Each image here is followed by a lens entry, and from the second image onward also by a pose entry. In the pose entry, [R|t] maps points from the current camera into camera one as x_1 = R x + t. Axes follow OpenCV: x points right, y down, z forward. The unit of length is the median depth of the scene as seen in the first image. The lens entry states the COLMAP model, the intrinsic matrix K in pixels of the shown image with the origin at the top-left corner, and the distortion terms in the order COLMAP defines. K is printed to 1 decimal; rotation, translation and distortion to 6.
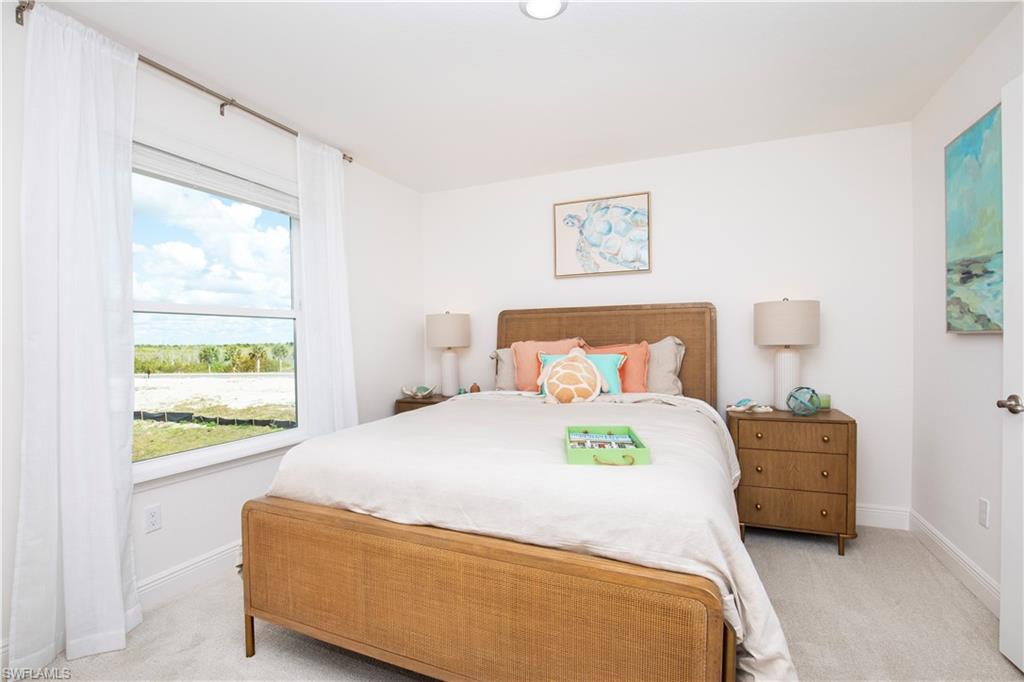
lens RADIAL K [[460.8, 0, 512.0], [0, 460.8, 341.0], [0, 0, 1]] dist [-0.023424, 0.000086]
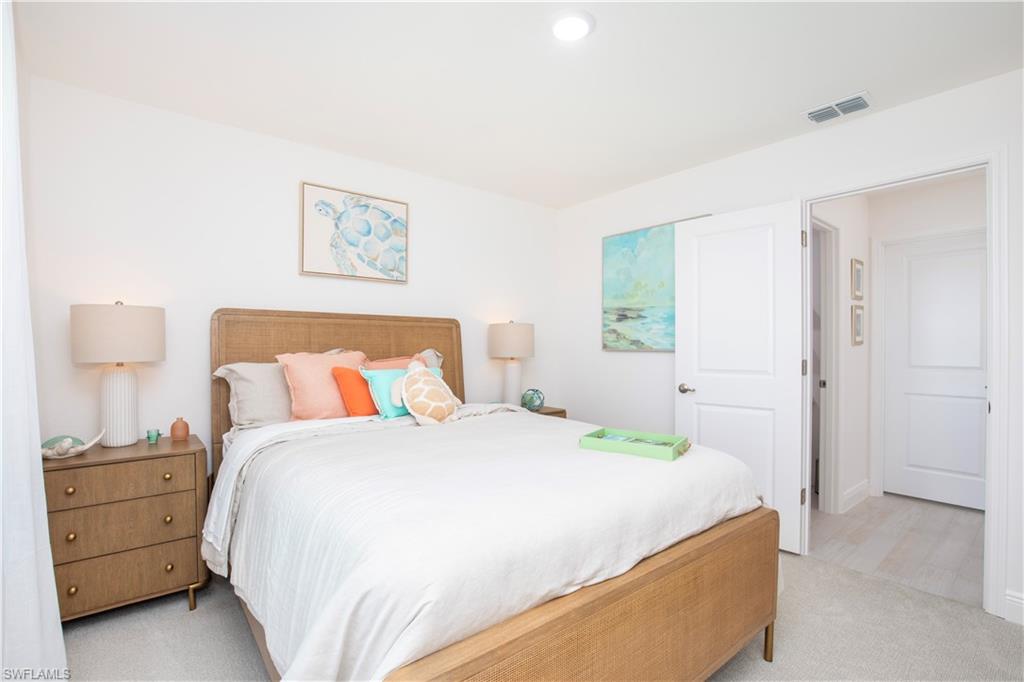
lens RADIAL K [[460.8, 0, 512.0], [0, 460.8, 341.0], [0, 0, 1]] dist [-0.023424, 0.000086]
pose [[0.483427, 0.026068, 0.874997, -0.459163], [-0.007961, 0.999646, -0.025383, -0.003327], [-0.875349, 0.005305, 0.483463, 0.324208]]
